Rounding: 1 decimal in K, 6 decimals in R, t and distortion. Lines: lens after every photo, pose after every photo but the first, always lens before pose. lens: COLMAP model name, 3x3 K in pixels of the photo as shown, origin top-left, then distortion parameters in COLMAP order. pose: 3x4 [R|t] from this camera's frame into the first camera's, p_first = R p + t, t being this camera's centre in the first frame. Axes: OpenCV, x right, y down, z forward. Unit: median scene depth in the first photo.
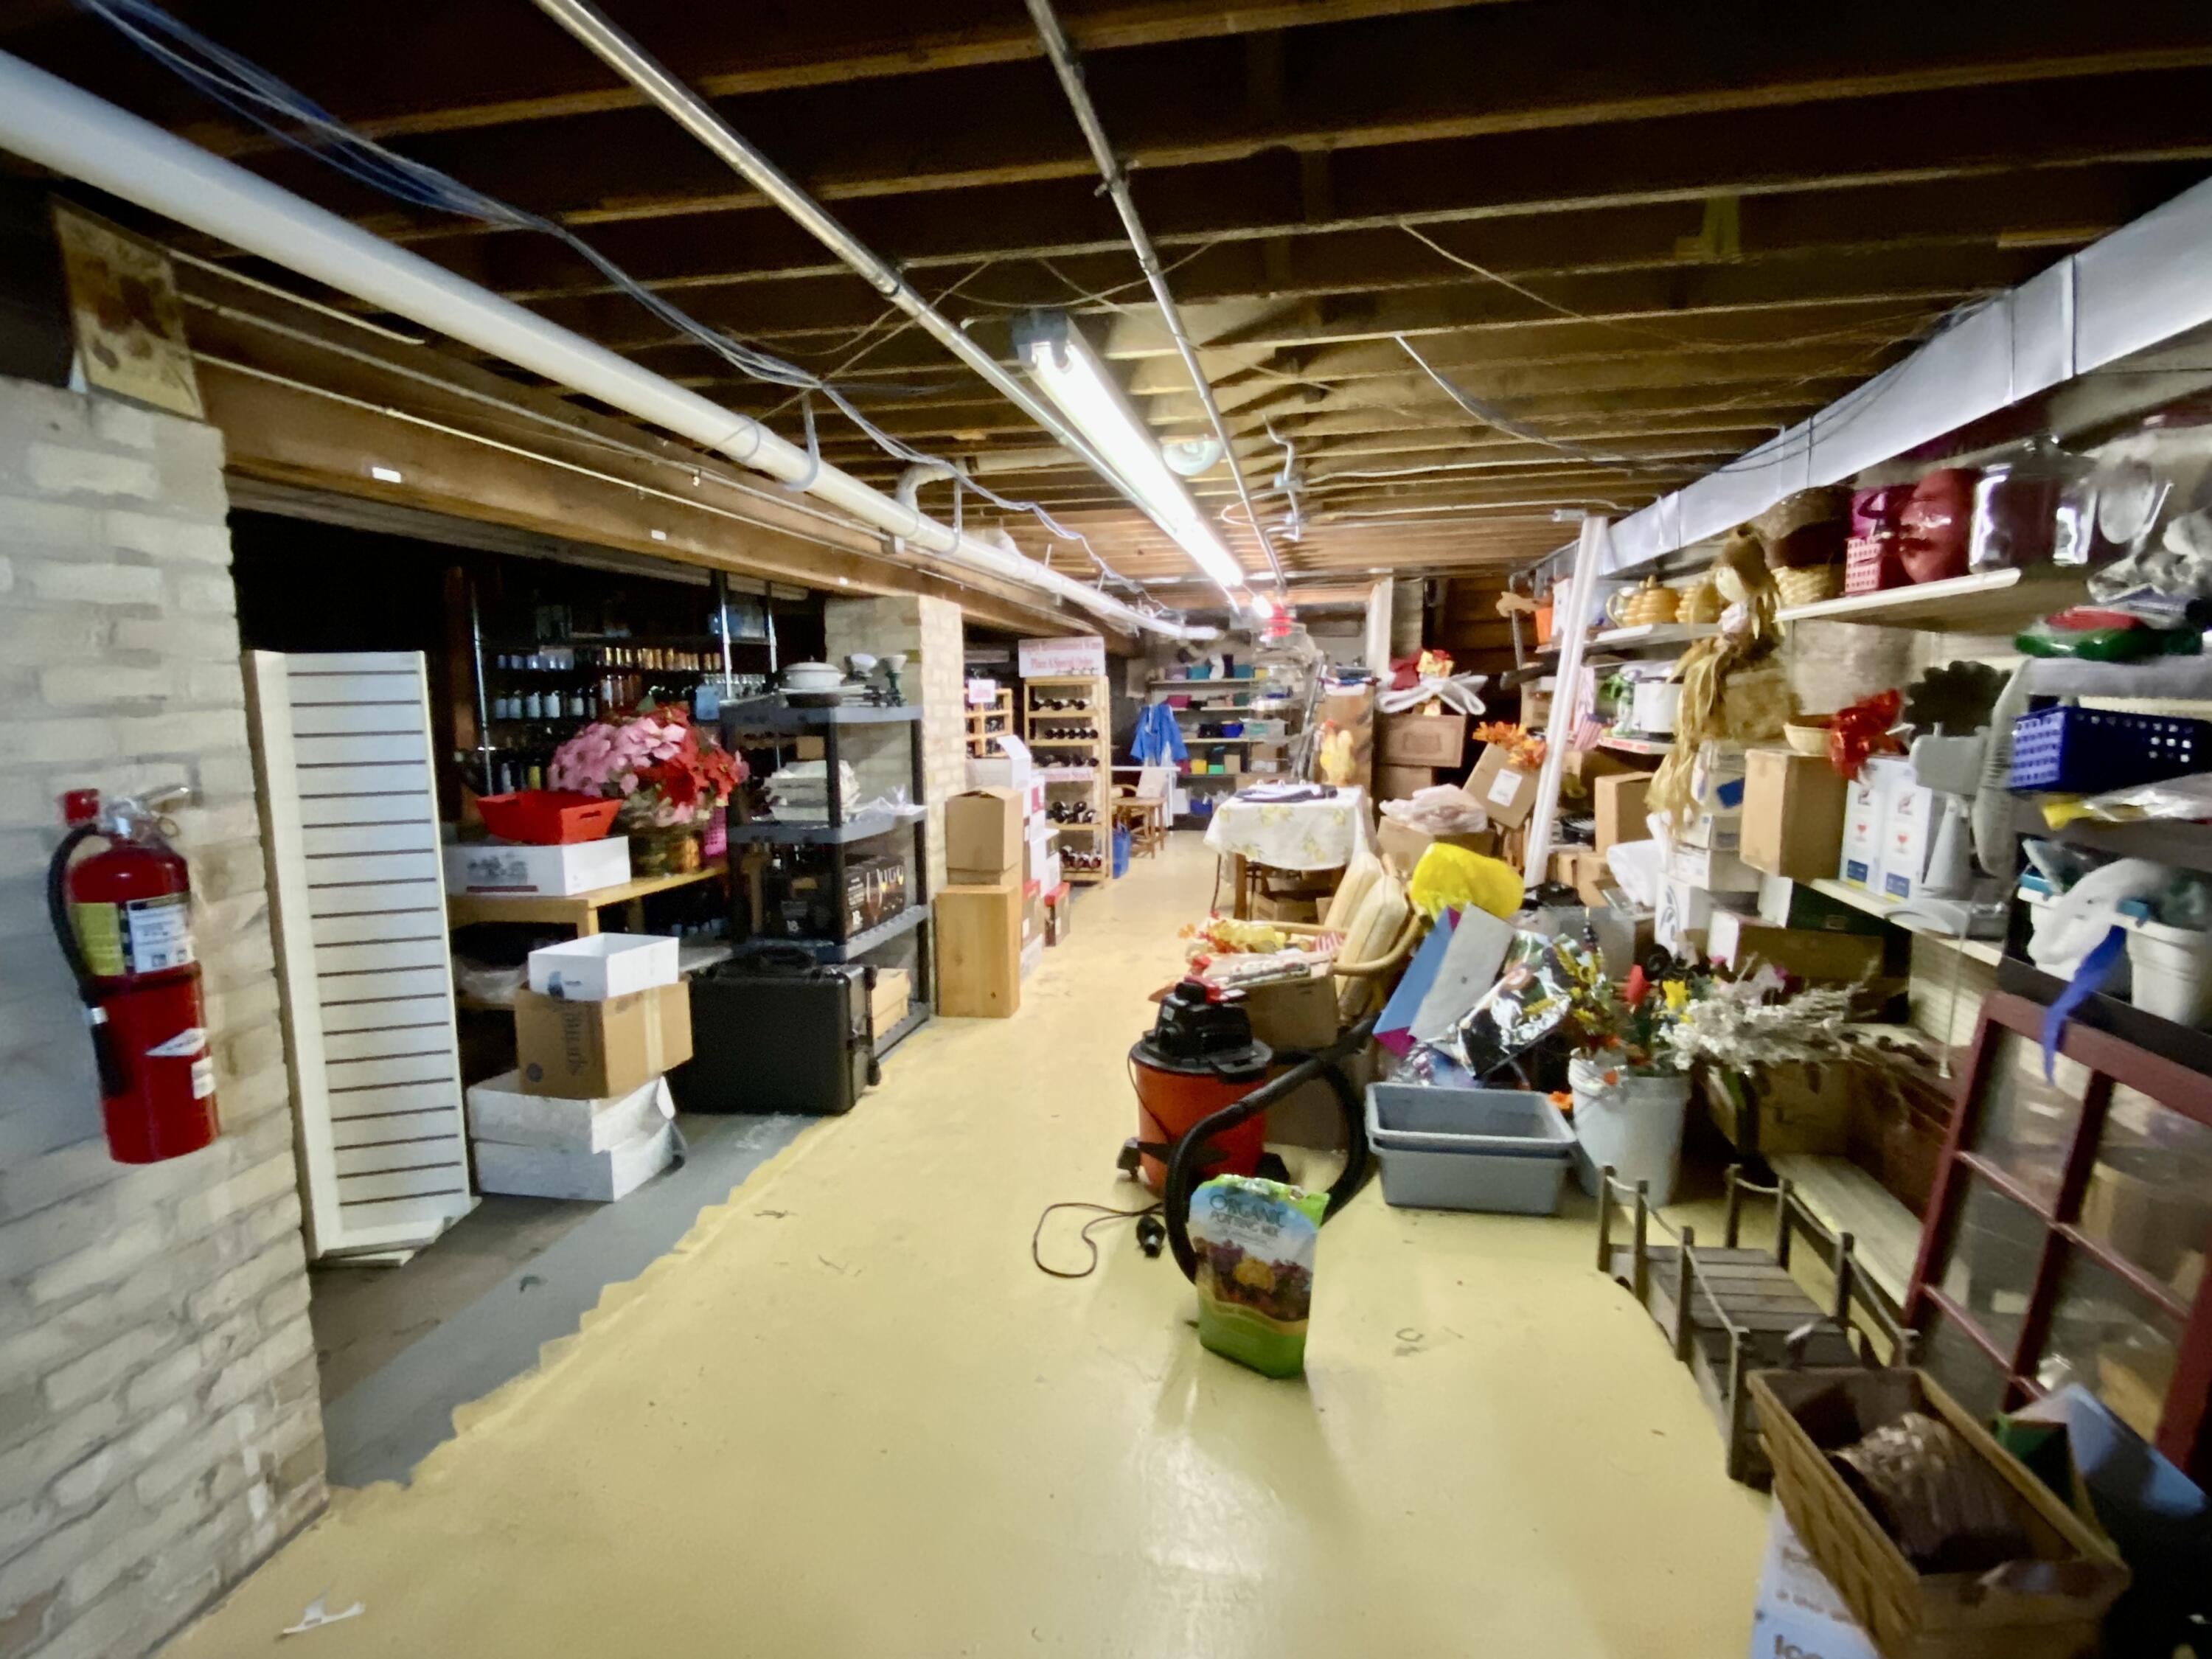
lens RADIAL K [[1159.3, 0, 1106.0], [0, 1159.3, 829.5], [0, 0, 1]] dist [0.067245, -0.067788]
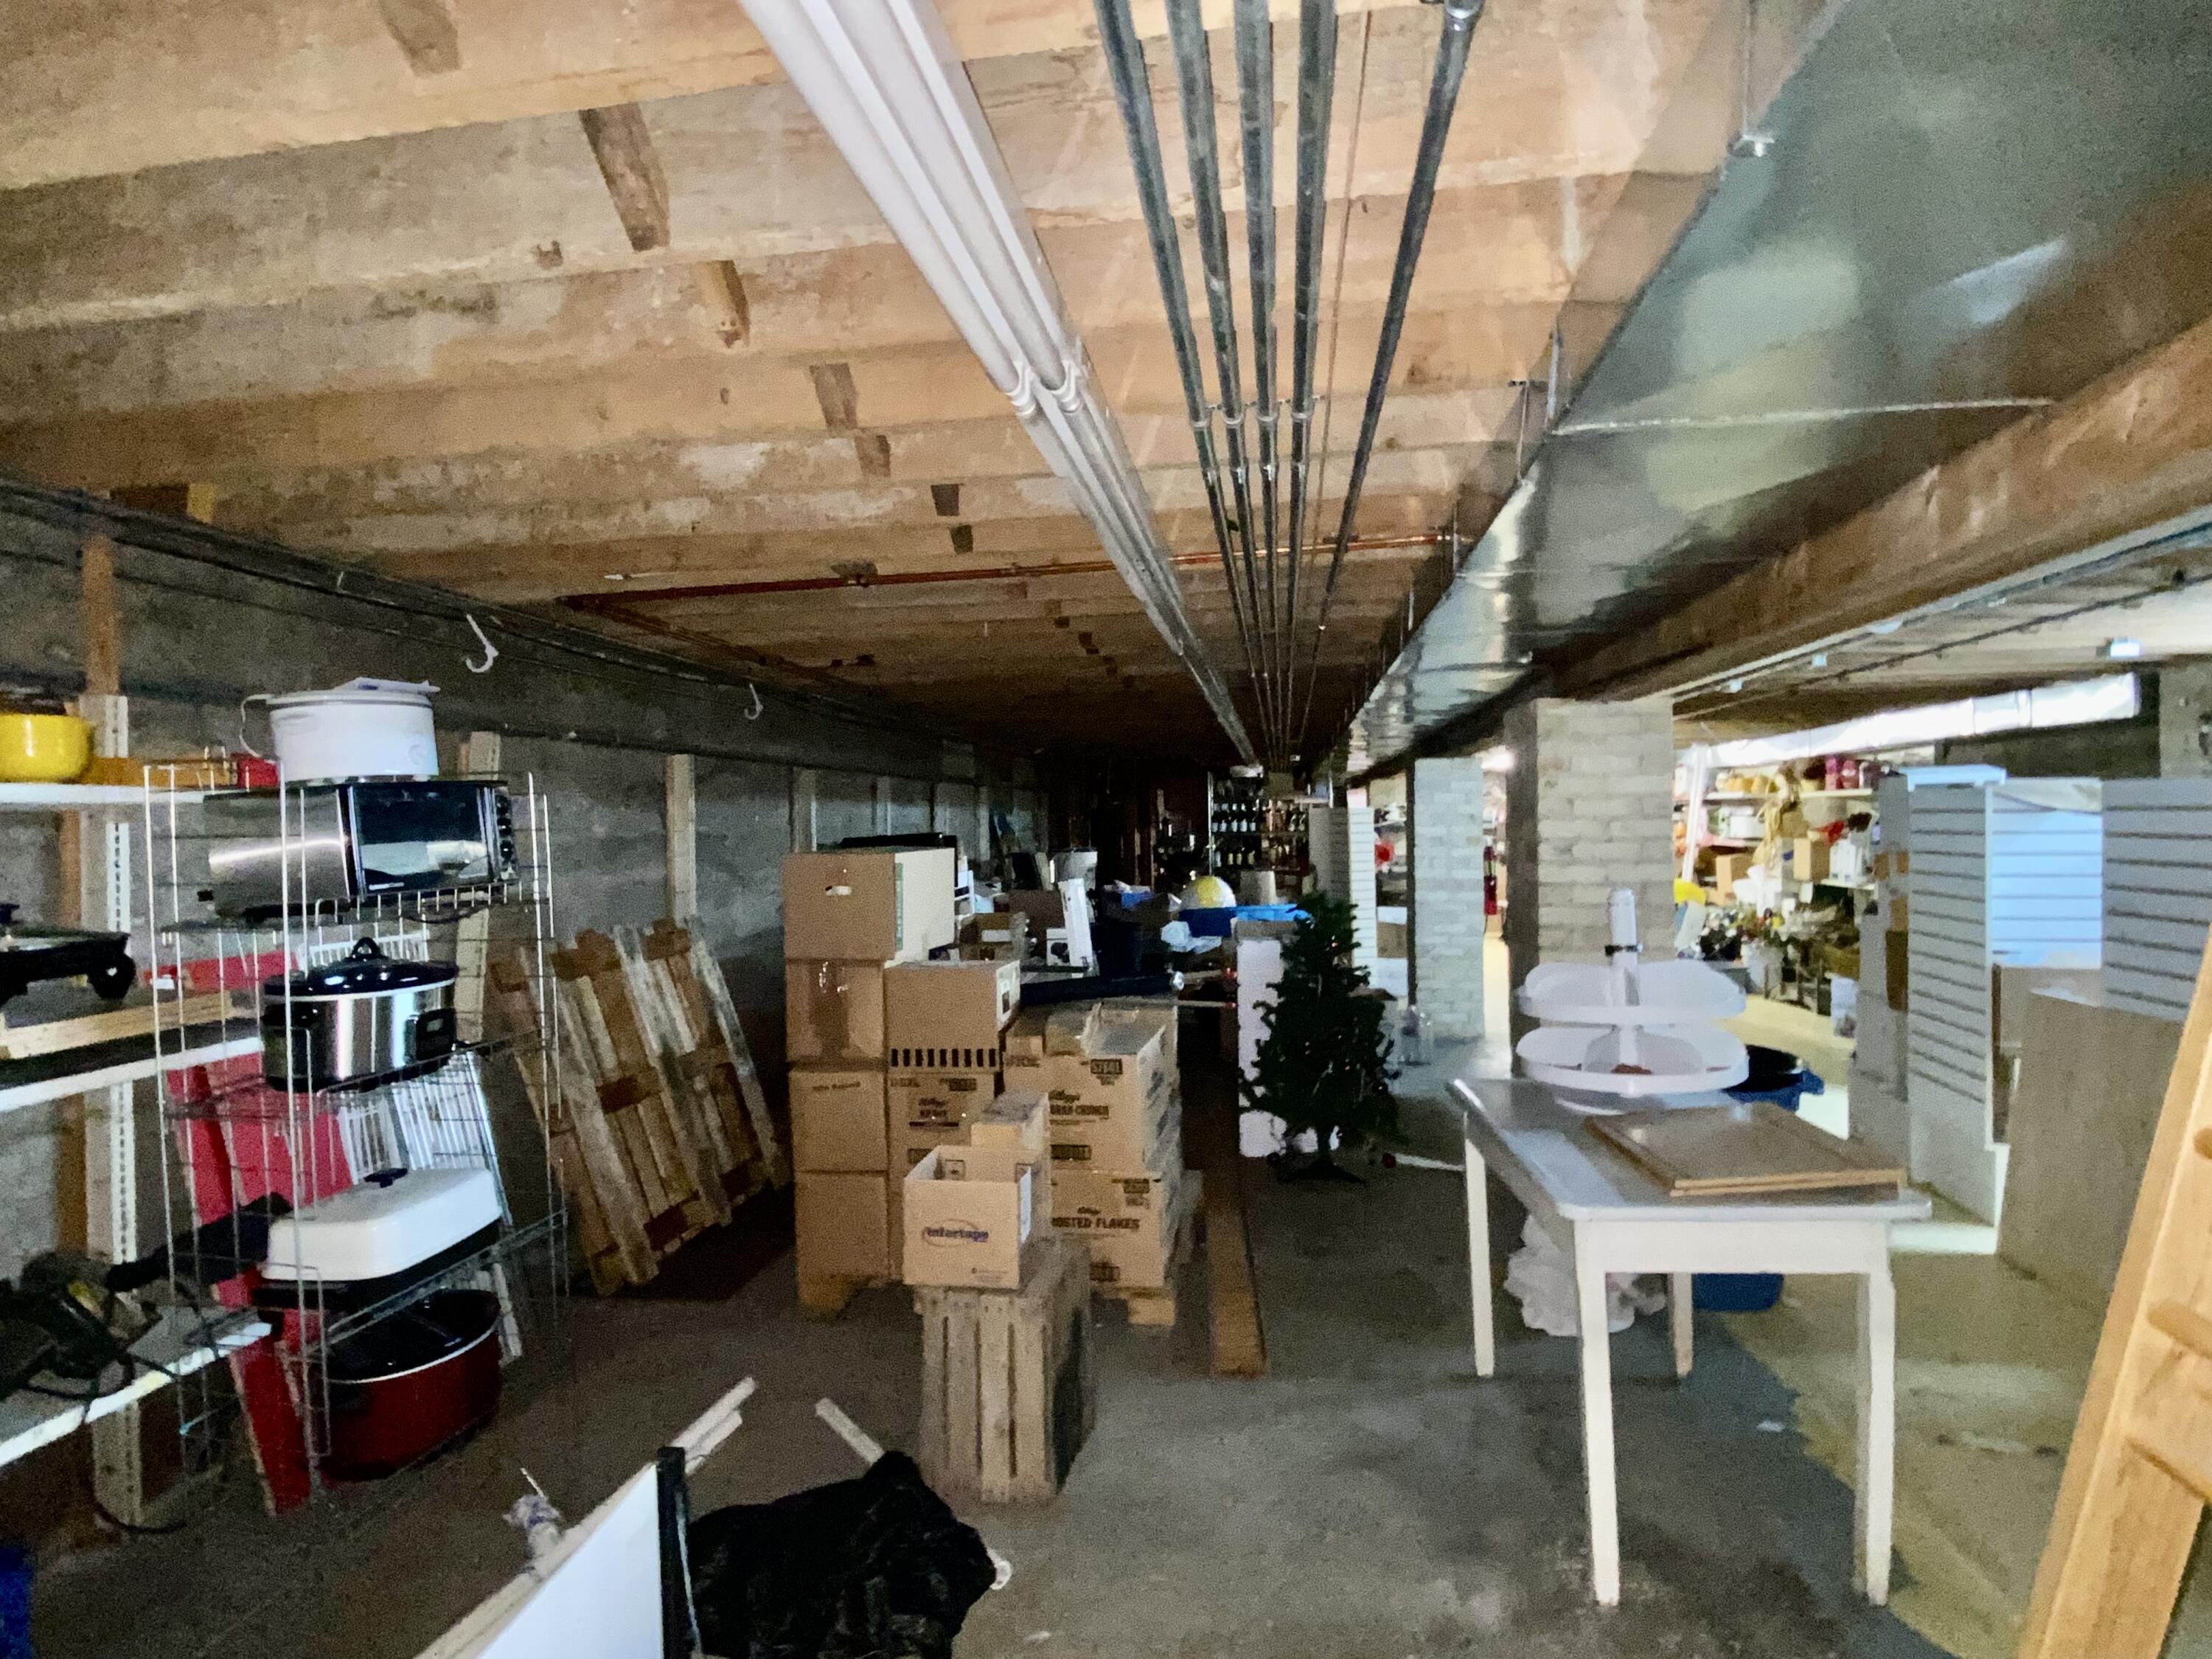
lens RADIAL K [[1159.3, 0, 1106.0], [0, 1159.3, 829.5], [0, 0, 1]] dist [0.067245, -0.067788]
pose [[0.999554, 0.000158, 0.029863, -1.170026], [0.003114, 0.993984, -0.109478, 0.207880], [-0.029701, 0.109522, 0.993541, -1.736801]]
